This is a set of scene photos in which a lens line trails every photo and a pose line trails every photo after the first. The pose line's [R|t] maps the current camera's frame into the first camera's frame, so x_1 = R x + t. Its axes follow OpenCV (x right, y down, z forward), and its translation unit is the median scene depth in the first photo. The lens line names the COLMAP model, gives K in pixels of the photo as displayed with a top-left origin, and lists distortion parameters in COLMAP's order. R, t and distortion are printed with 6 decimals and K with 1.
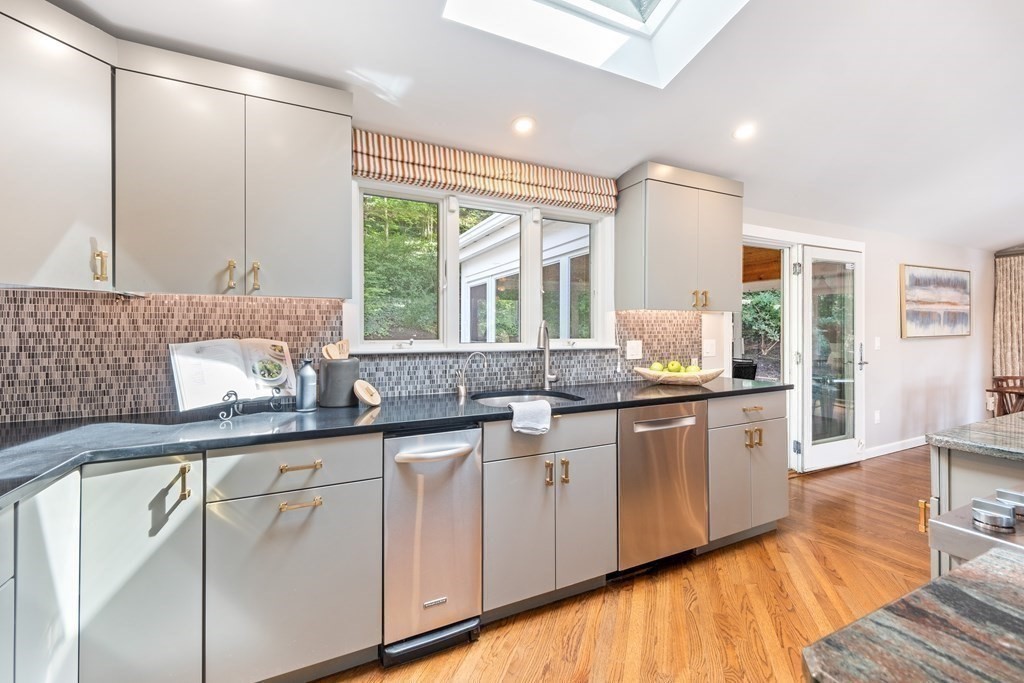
lens RADIAL K [[428.9, 0, 511.0], [0, 428.9, 331.7], [0, 0, 1]] dist [0.002280, 0.000275]
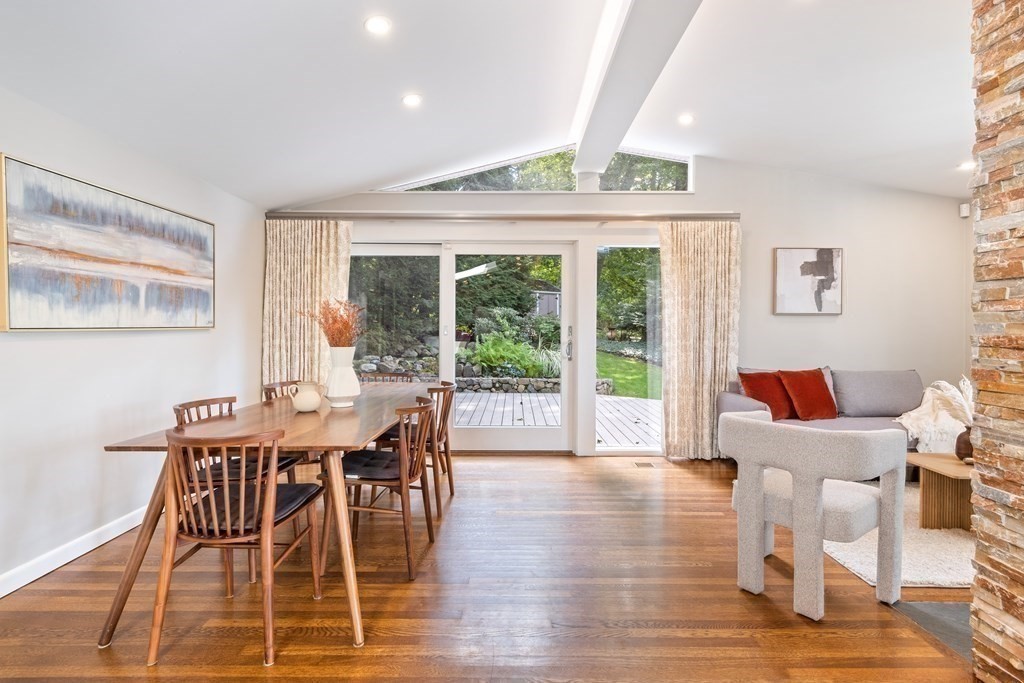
lens RADIAL K [[502.5, 0, 512.7], [0, 502.5, 336.8], [0, 0, 1]] dist [-0.000003, -0.000005]
pose [[0.435286, -0.006938, 0.900265, 0.616546], [-0.008122, 0.999899, 0.011633, 0.009422], [-0.900255, -0.012375, 0.435186, 0.304856]]
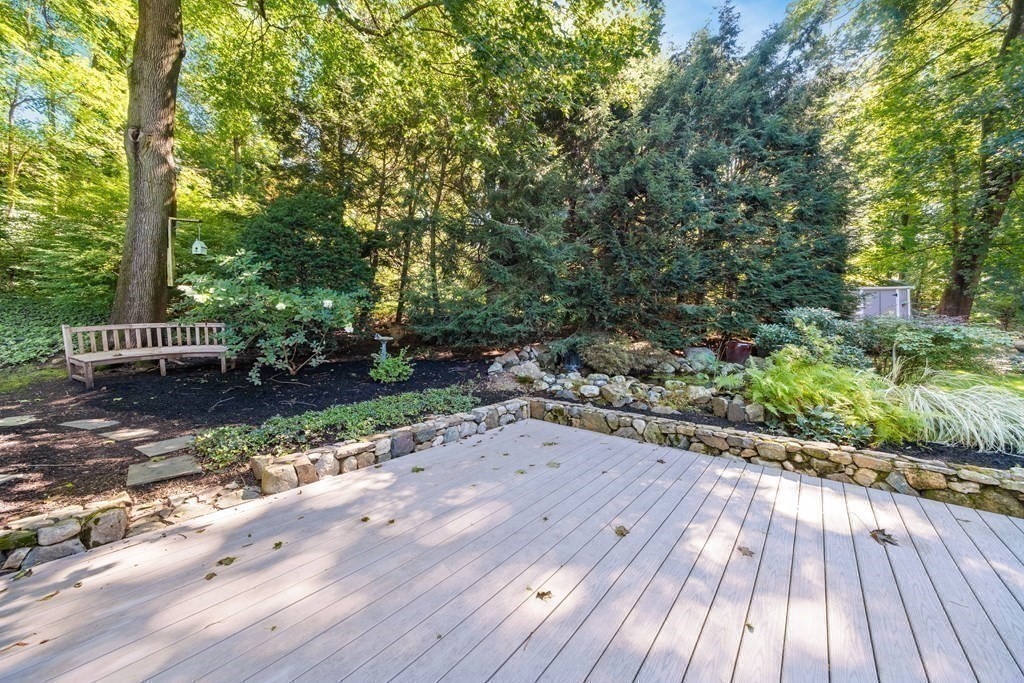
lens RADIAL K [[355.7, 0, 513.8], [0, 355.7, 341.4], [0, 0, 1]] dist [-0.000298, -0.000003]
pose [[0.911519, -0.003787, 0.411240, 1.055434], [-0.003665, 0.999843, 0.017330, -0.001884], [-0.411241, -0.017304, 0.911362, 0.539041]]
